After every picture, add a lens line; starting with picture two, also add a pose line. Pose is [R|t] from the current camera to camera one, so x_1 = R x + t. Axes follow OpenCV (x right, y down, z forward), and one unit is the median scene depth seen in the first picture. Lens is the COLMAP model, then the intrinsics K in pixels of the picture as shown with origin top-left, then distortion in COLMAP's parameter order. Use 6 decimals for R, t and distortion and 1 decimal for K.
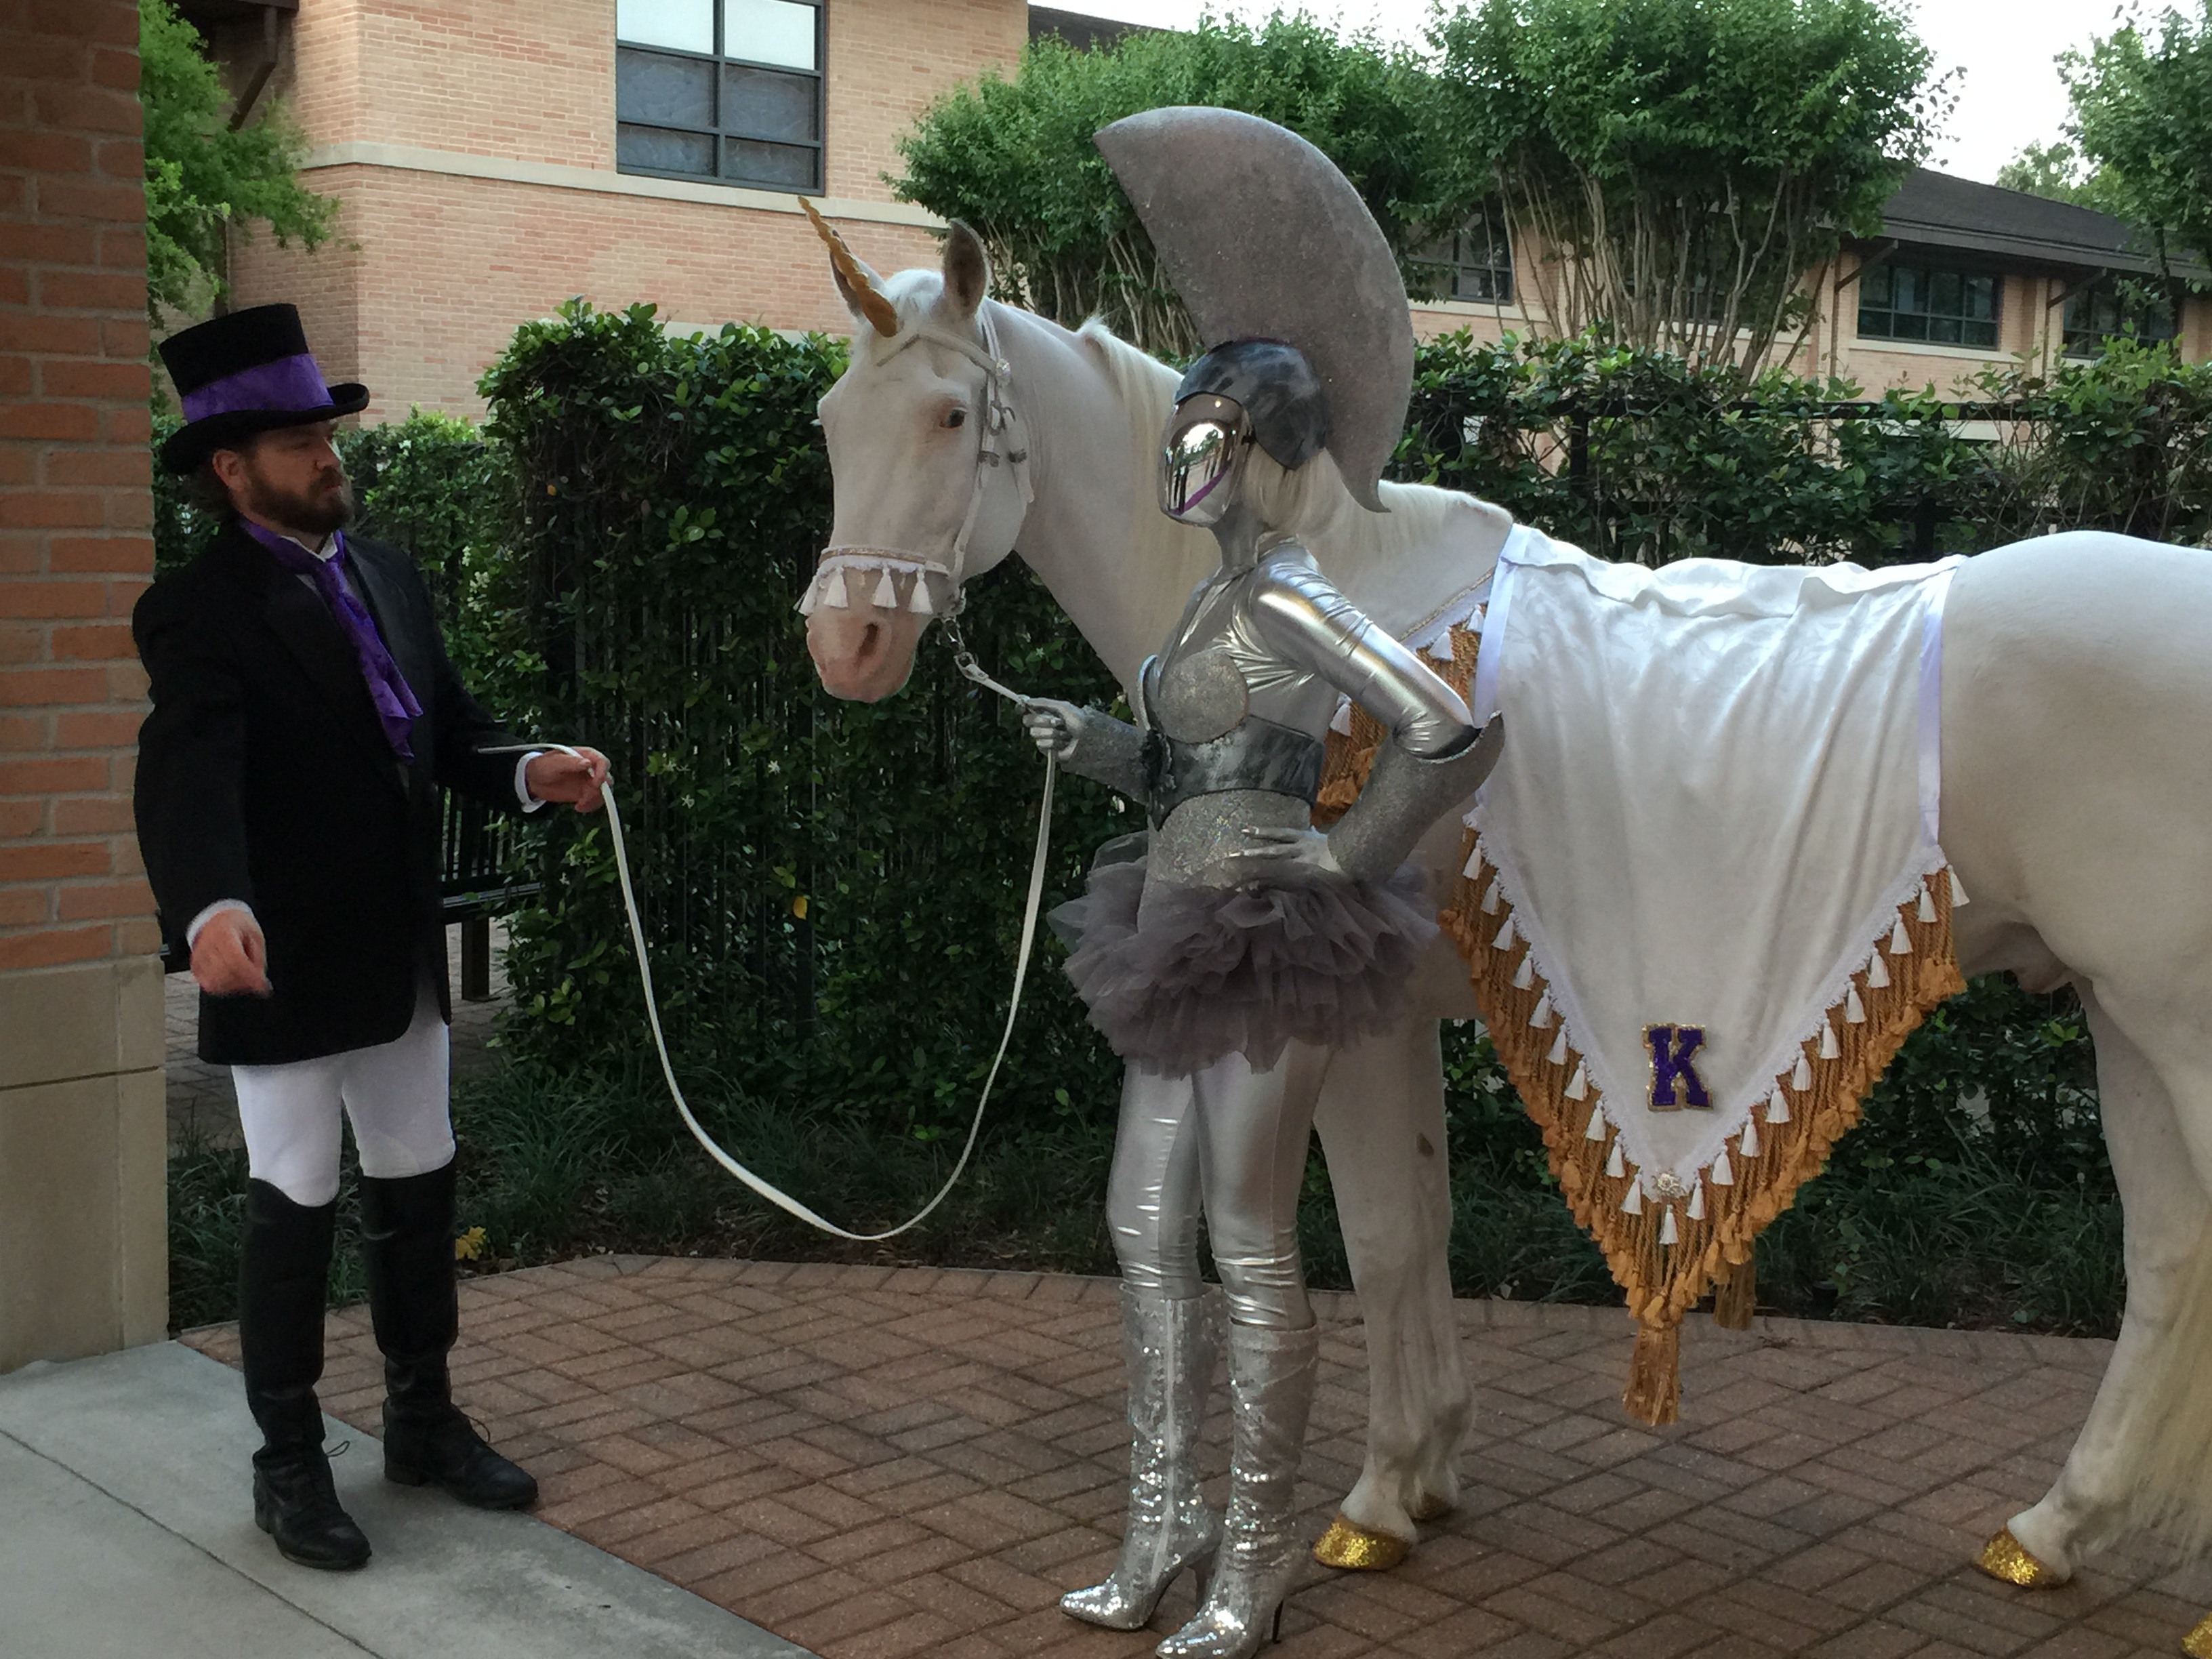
lens RADIAL K [[2802.3, 0, 1107.1], [0, 2802.3, 822.1], [0, 0, 1]] dist [0.045577, 0.000000]
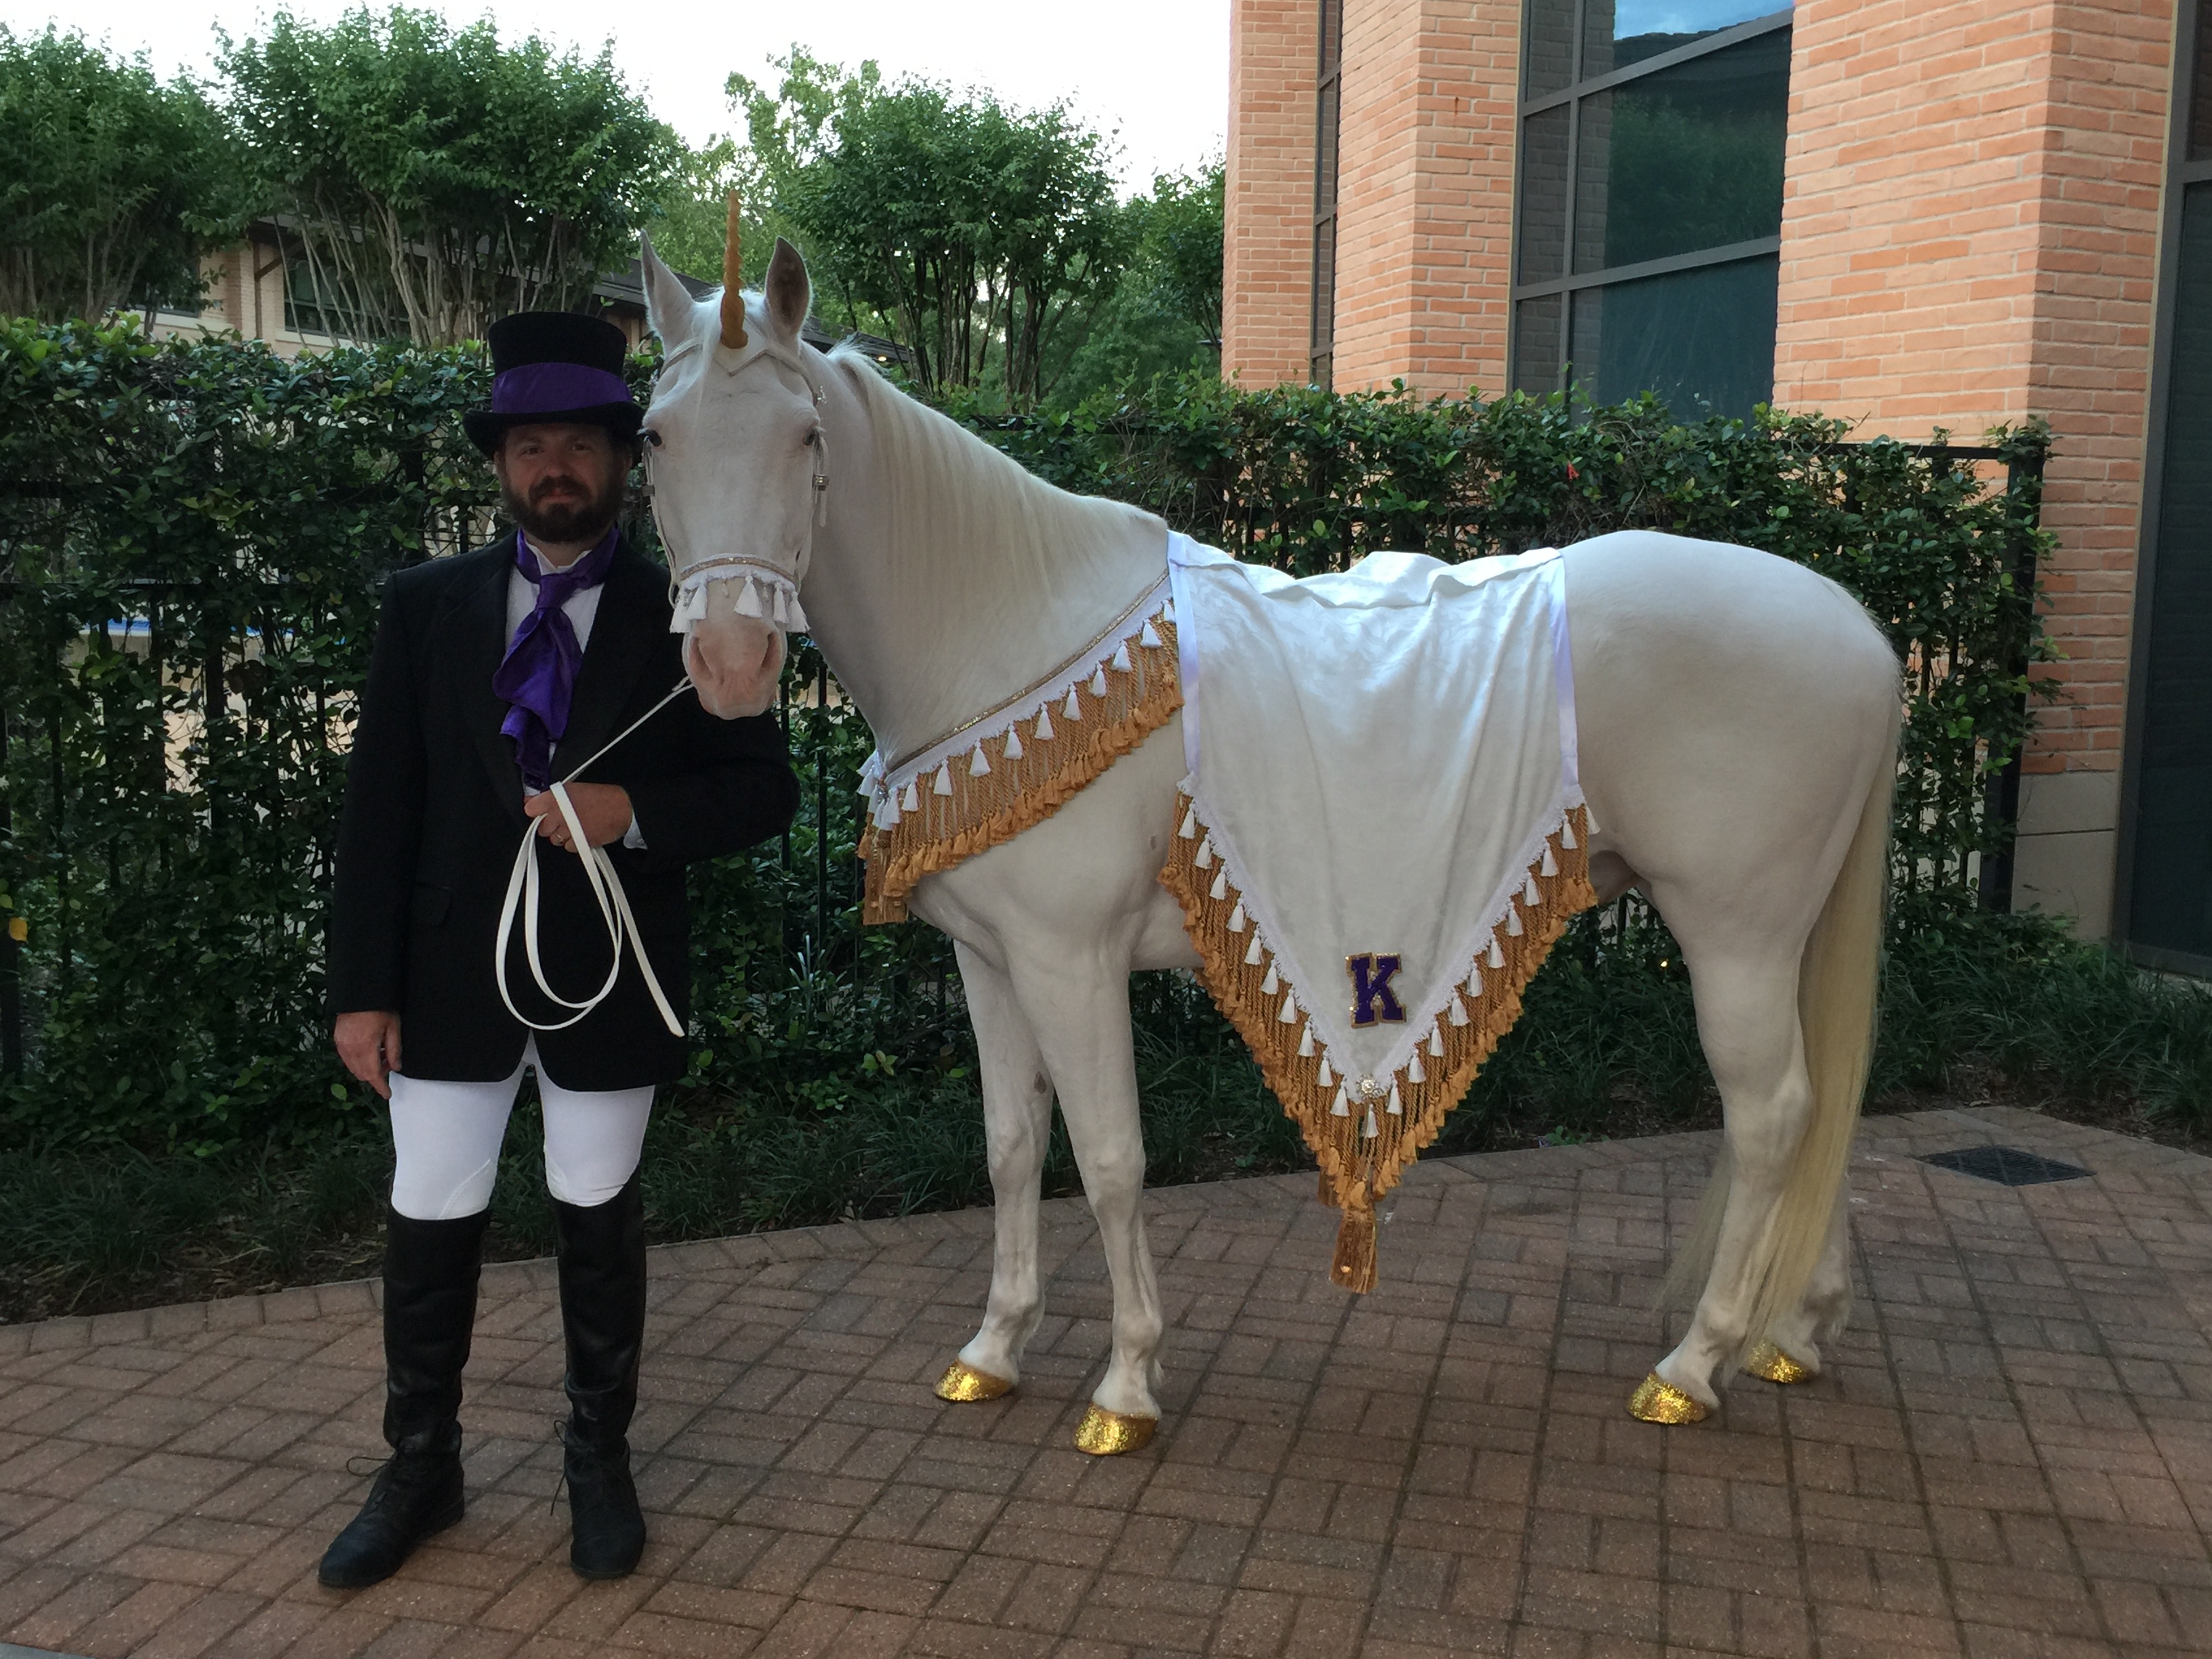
lens RADIAL K [[2304.1, 0, 1104.2], [0, 2304.1, 831.9], [0, 0, 1]] dist [0.043256, 0.000000]
pose [[0.856470, -0.067292, 0.511792, -0.373471], [0.051529, 0.997660, 0.044942, -0.025727], [-0.513618, -0.012119, 0.857933, 0.227834]]
